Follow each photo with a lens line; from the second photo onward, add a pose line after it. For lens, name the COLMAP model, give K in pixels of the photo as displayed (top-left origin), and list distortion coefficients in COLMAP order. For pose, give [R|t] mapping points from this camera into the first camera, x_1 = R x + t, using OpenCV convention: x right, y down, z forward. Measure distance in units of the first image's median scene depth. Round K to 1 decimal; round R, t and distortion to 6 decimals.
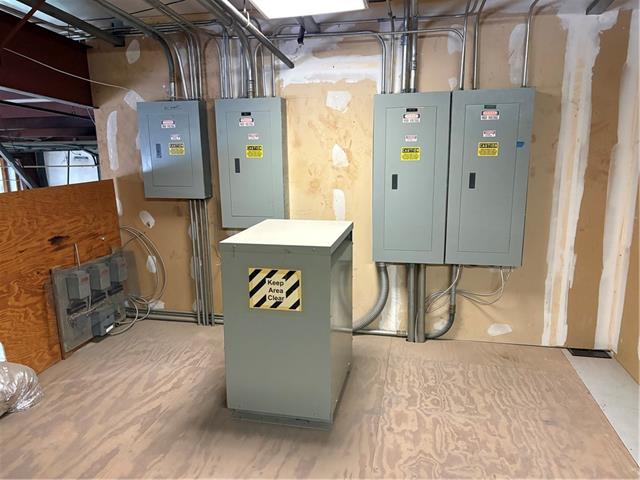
lens RADIAL K [[487.0, 0, 320.0], [0, 487.0, 240.0], [0, 0, 1]] dist [0.039119, -0.006146]
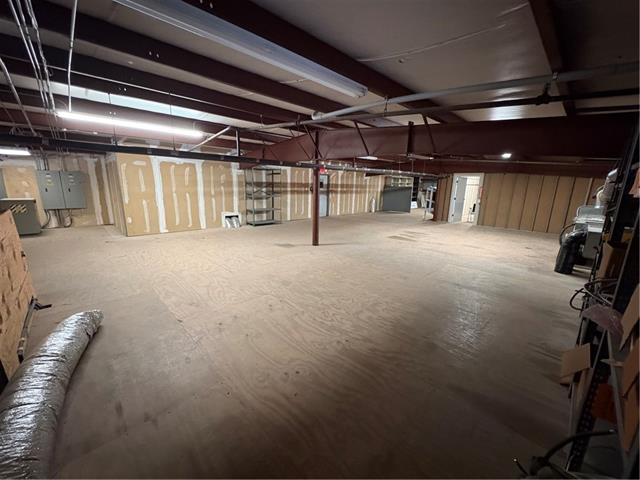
lens RADIAL K [[256.5, 0, 320.0], [0, 256.5, 240.0], [0, 0, 1]] dist [-0.000788, -0.000096]
pose [[0.565852, -0.148877, 0.810955, -0.381405], [0.134595, 0.987049, 0.087289, 0.443535], [-0.813447, 0.059757, 0.578561, -2.261151]]
